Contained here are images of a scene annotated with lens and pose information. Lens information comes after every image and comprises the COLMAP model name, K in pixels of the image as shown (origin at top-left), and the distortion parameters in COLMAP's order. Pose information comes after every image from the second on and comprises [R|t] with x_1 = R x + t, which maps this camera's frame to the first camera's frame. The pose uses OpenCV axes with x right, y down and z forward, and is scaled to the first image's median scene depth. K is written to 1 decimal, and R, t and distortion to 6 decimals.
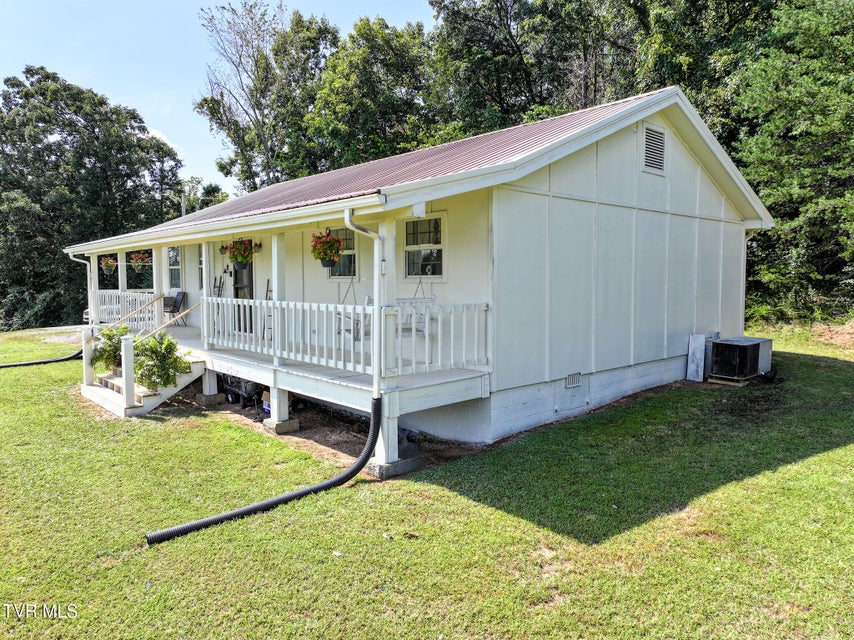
lens RADIAL K [[596.2, 0, 426.8], [0, 596.2, 317.5], [0, 0, 1]] dist [0.013529, -0.000624]
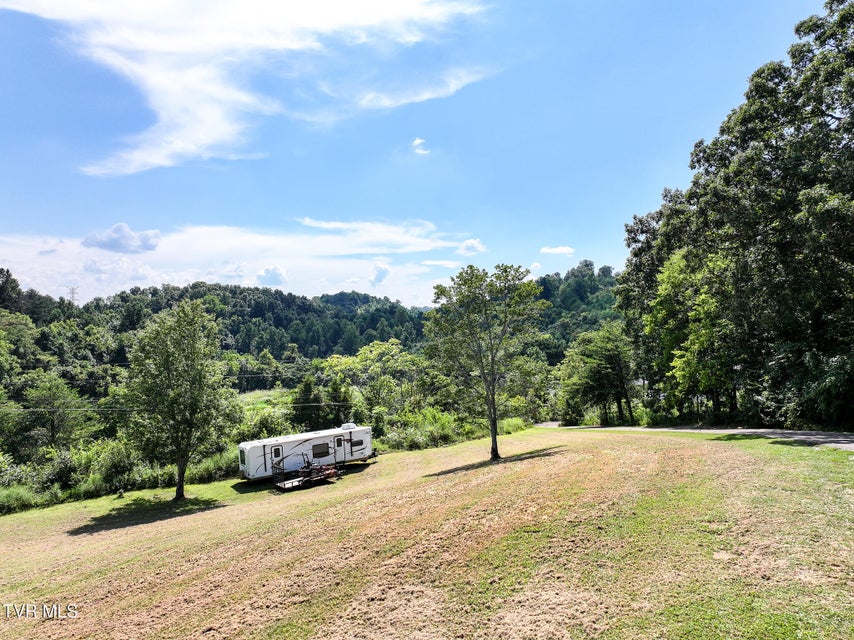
lens RADIAL K [[596.2, 0, 426.9], [0, 596.2, 319.6], [0, 0, 1]] dist [0.013529, -0.000624]
pose [[0.479088, -0.009191, -0.877719, -0.354015], [-0.042875, 0.998507, -0.033859, -0.046177], [0.876719, 0.053853, 0.477979, 0.394200]]
